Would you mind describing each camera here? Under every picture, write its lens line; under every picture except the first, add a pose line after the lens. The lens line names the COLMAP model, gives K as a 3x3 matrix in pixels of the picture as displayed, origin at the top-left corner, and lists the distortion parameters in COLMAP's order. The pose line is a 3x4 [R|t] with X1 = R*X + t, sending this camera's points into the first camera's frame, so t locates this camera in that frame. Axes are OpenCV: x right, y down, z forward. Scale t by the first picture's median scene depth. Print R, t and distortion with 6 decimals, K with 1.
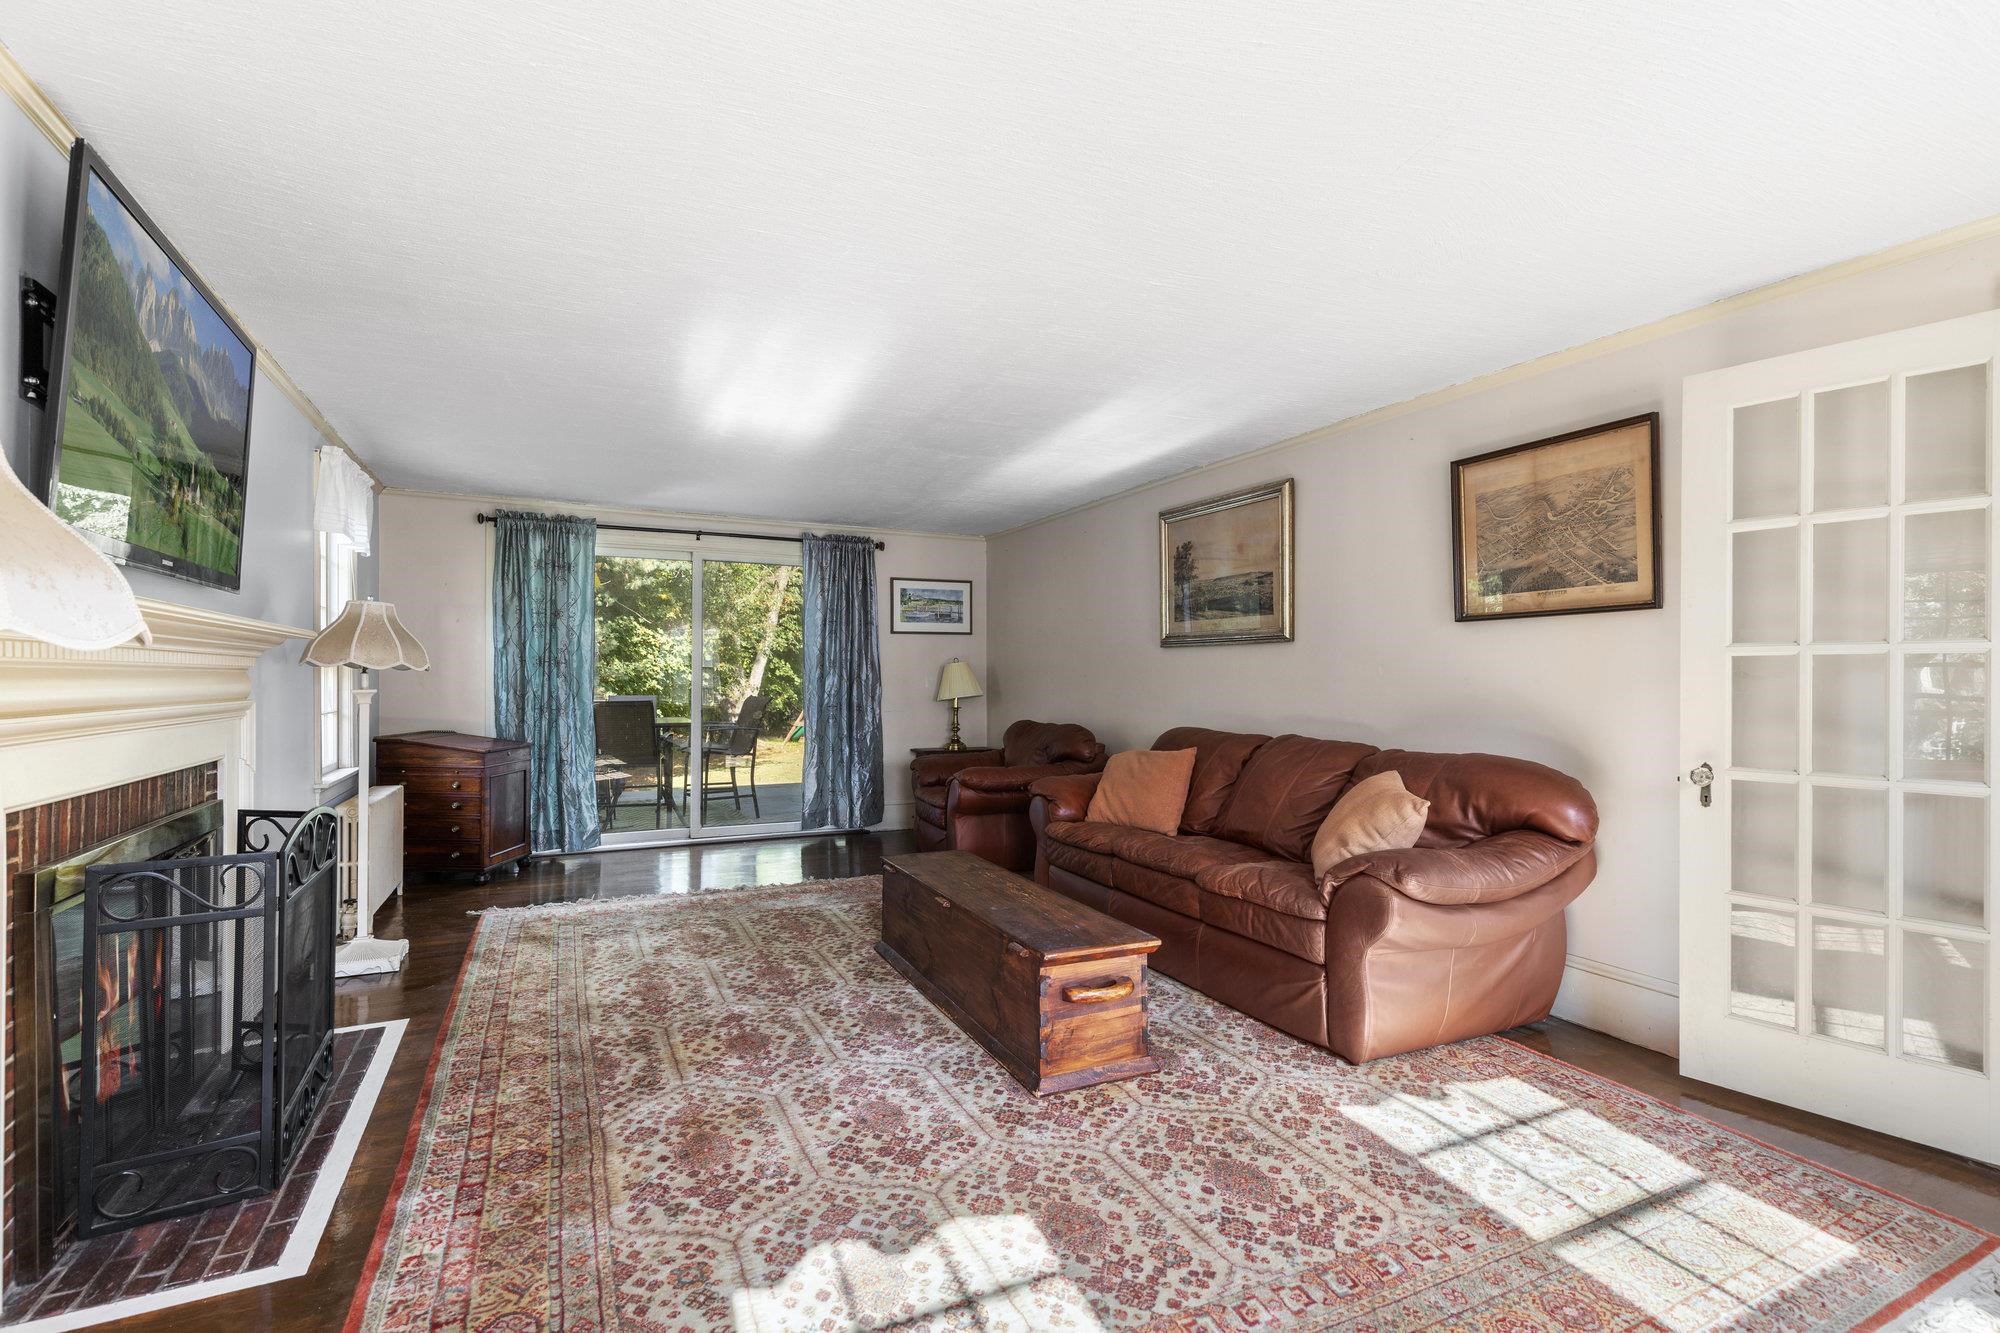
lens RADIAL K [[925.2, 0, 1028.7], [0, 925.2, 679.5], [0, 0, 1]] dist [0.007048, -0.000500]
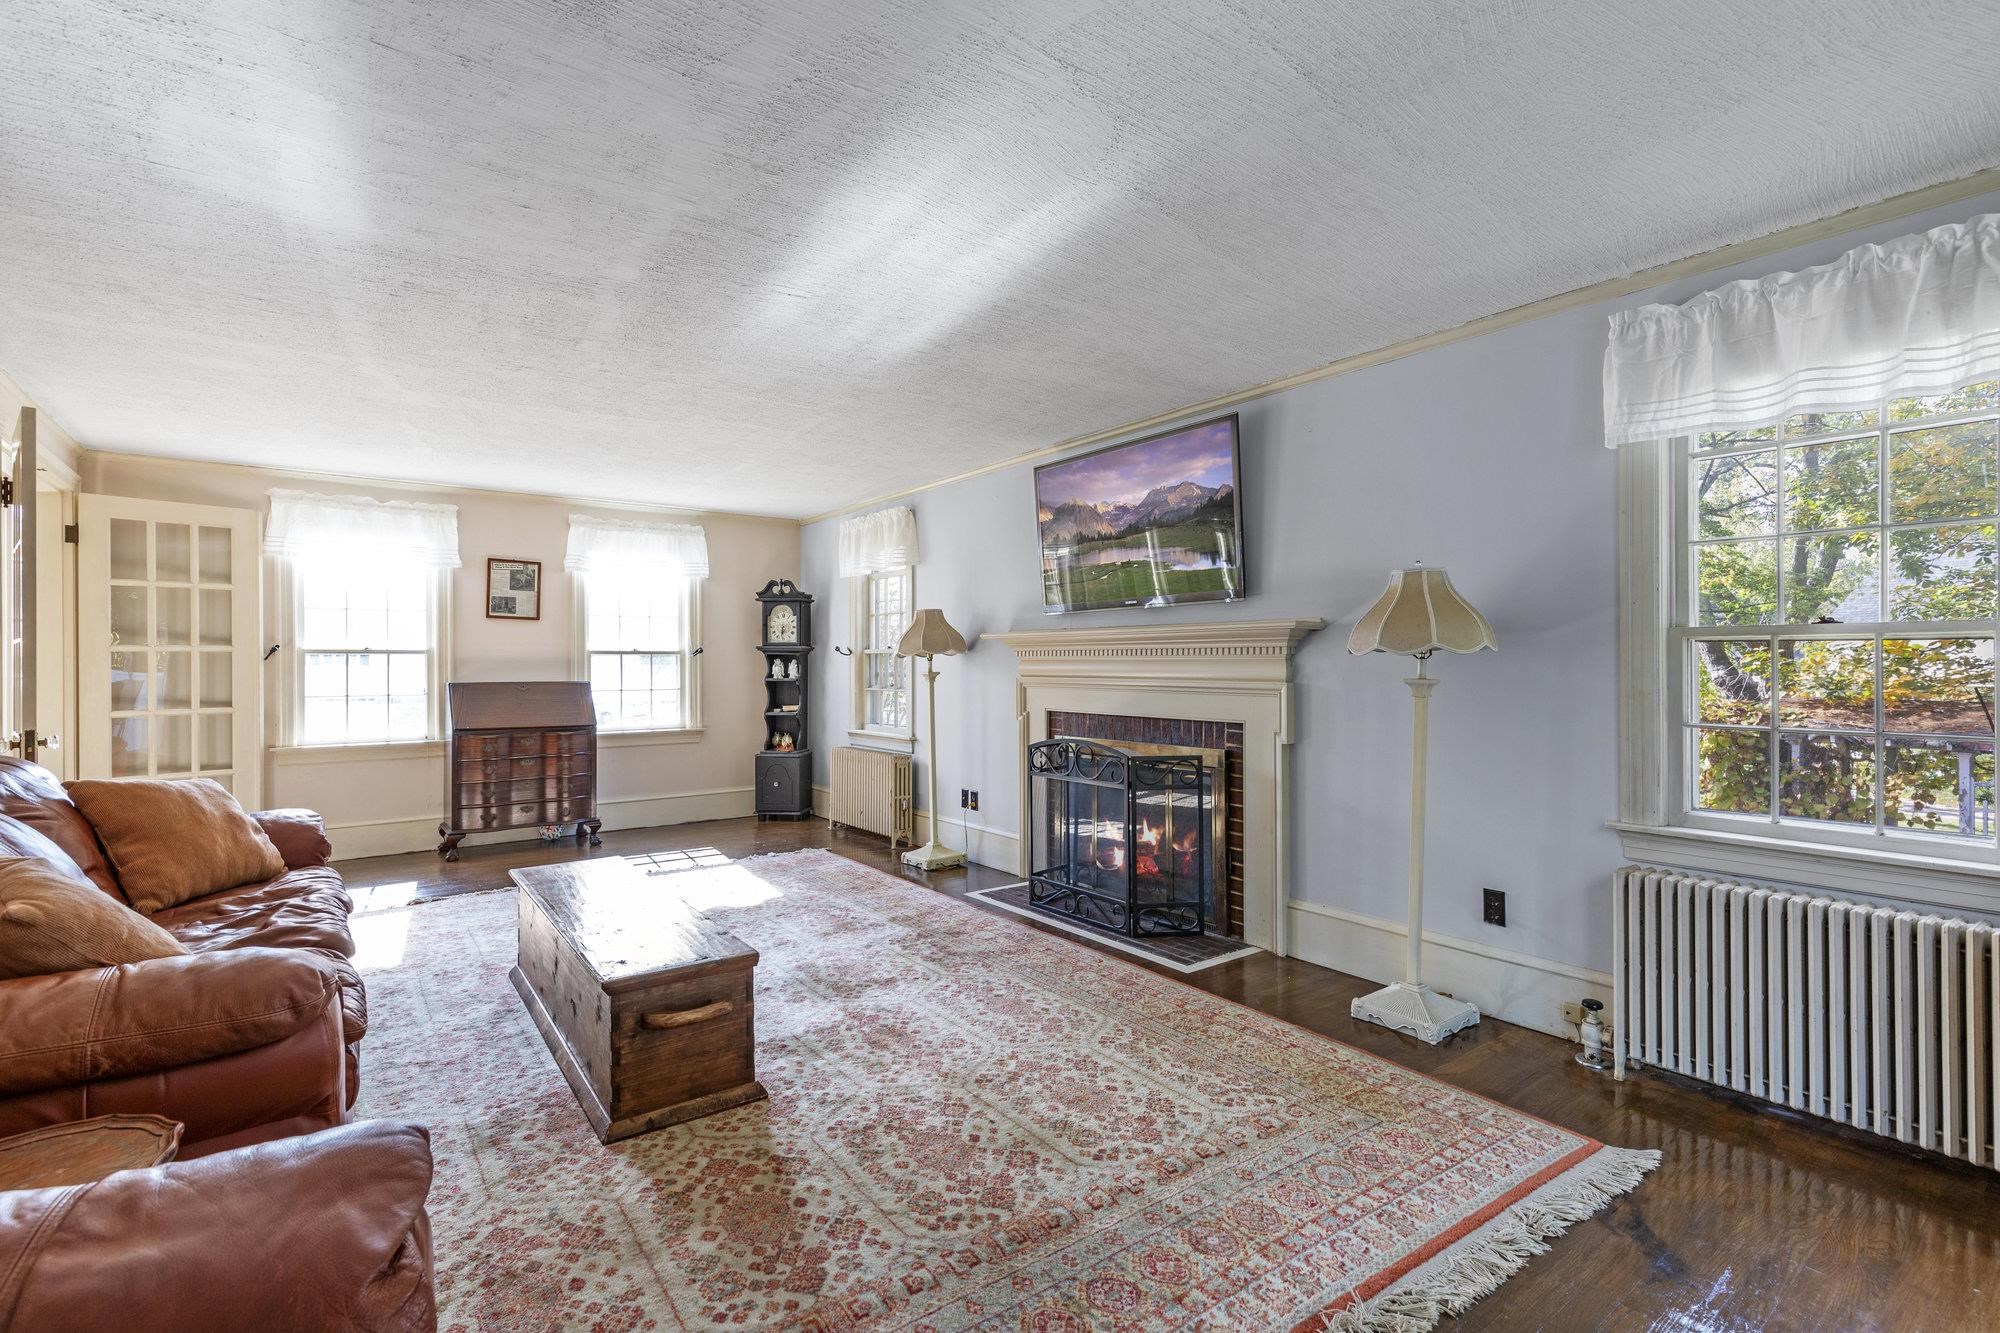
lens RADIAL K [[925.2, 0, 1003.0], [0, 925.2, 655.9], [0, 0, 1]] dist [0.007048, -0.000500]
pose [[-0.988405, 0.010793, -0.151455, -0.346570], [0.010216, 0.999937, 0.004586, -0.025579], [0.151495, 0.002985, -0.988453, 2.489359]]
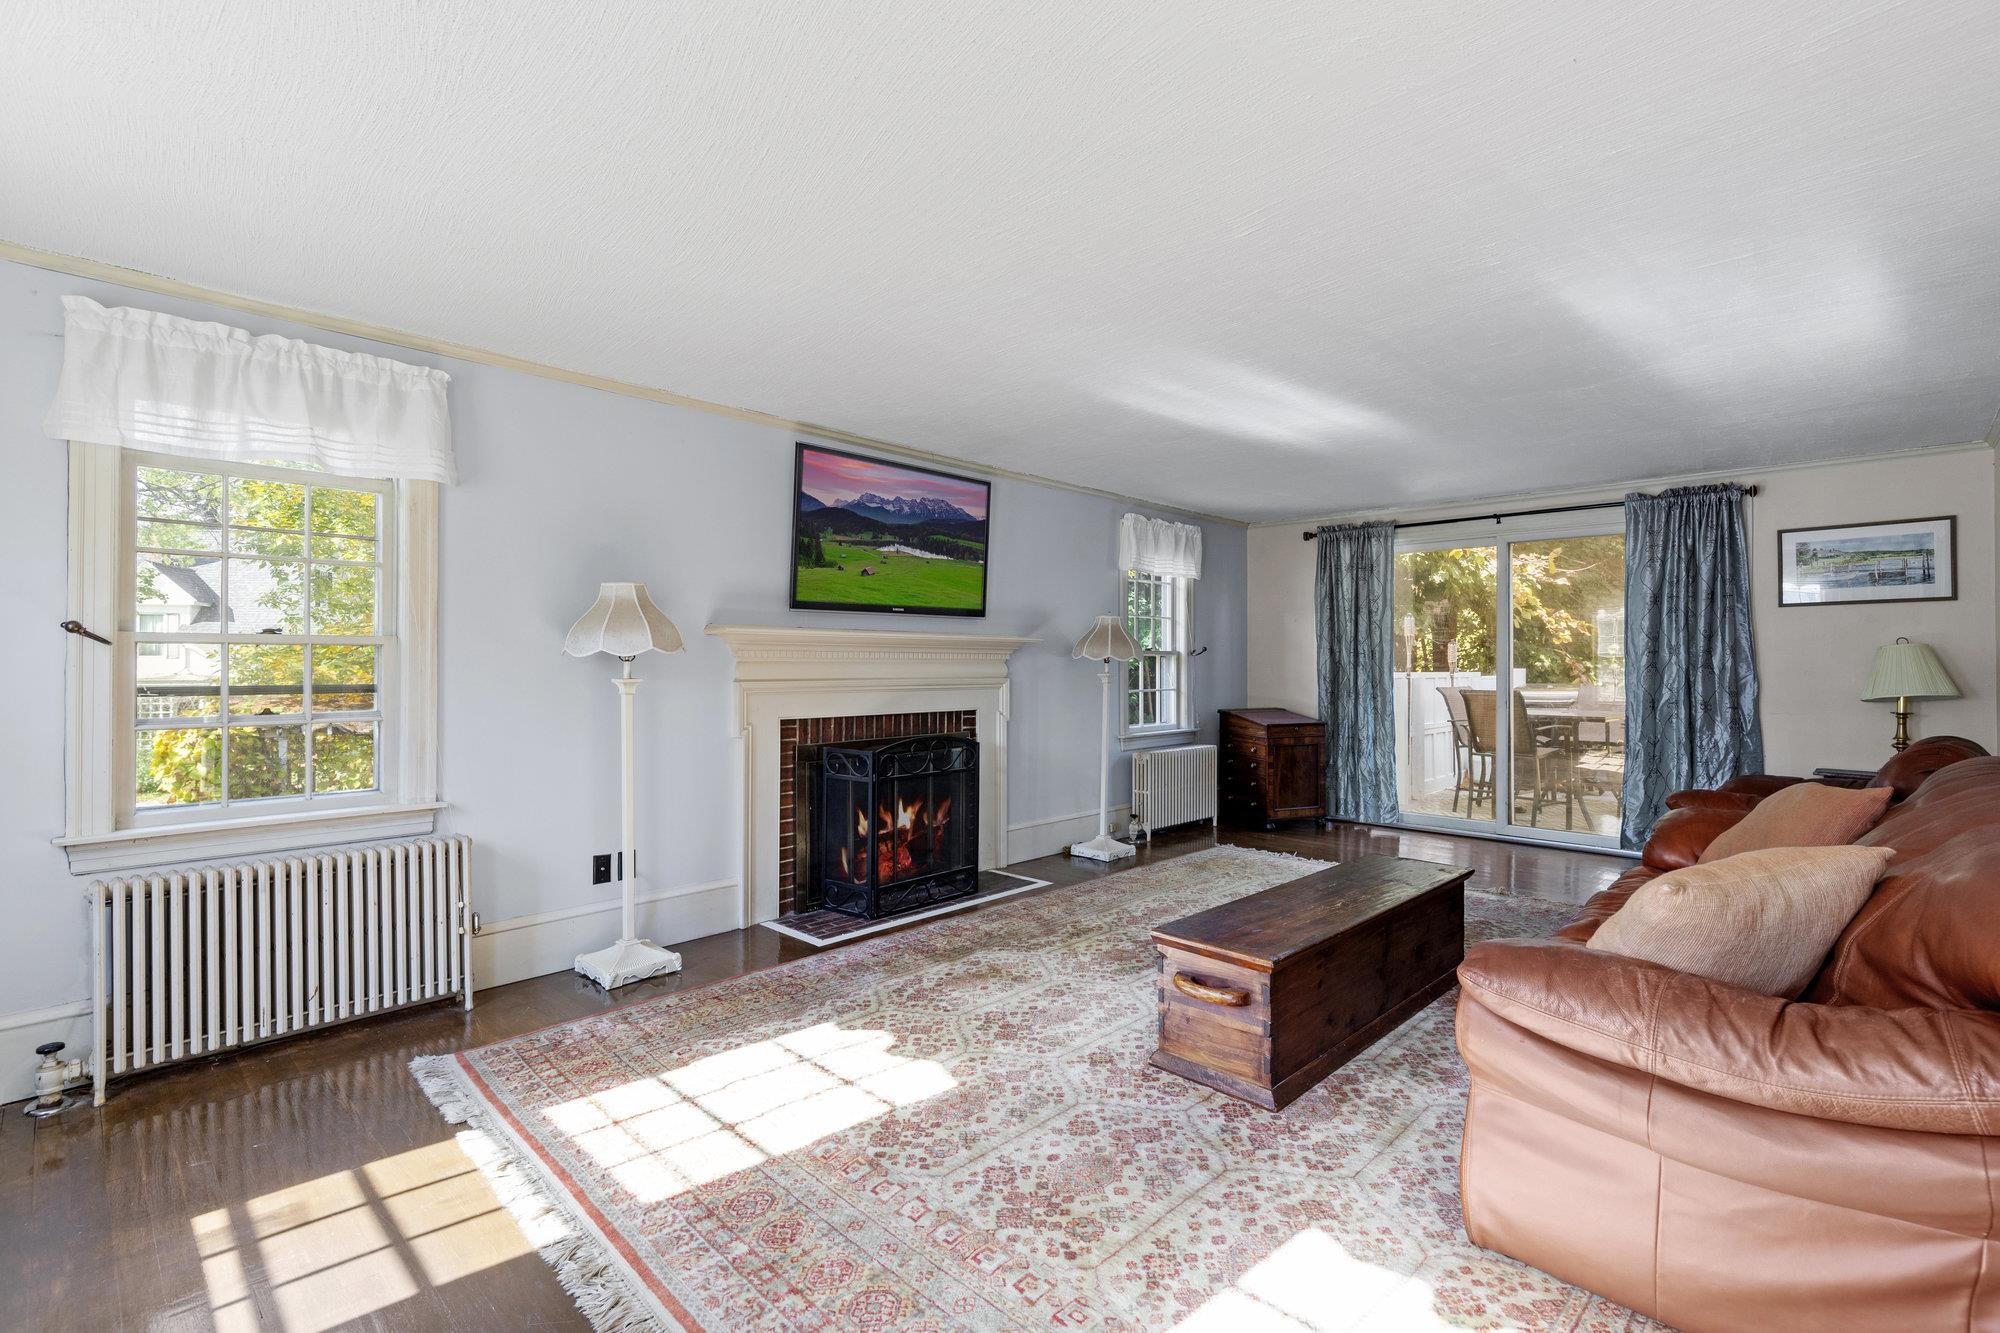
lens RADIAL K [[925.2, 0, 1002.0], [0, 925.2, 661.8], [0, 0, 1]] dist [0.007048, -0.000500]
pose [[0.326367, -0.003323, -0.945237, 0.941923], [-0.003946, 0.999980, -0.004878, -0.000841], [0.945235, 0.005322, 0.326348, 0.488798]]
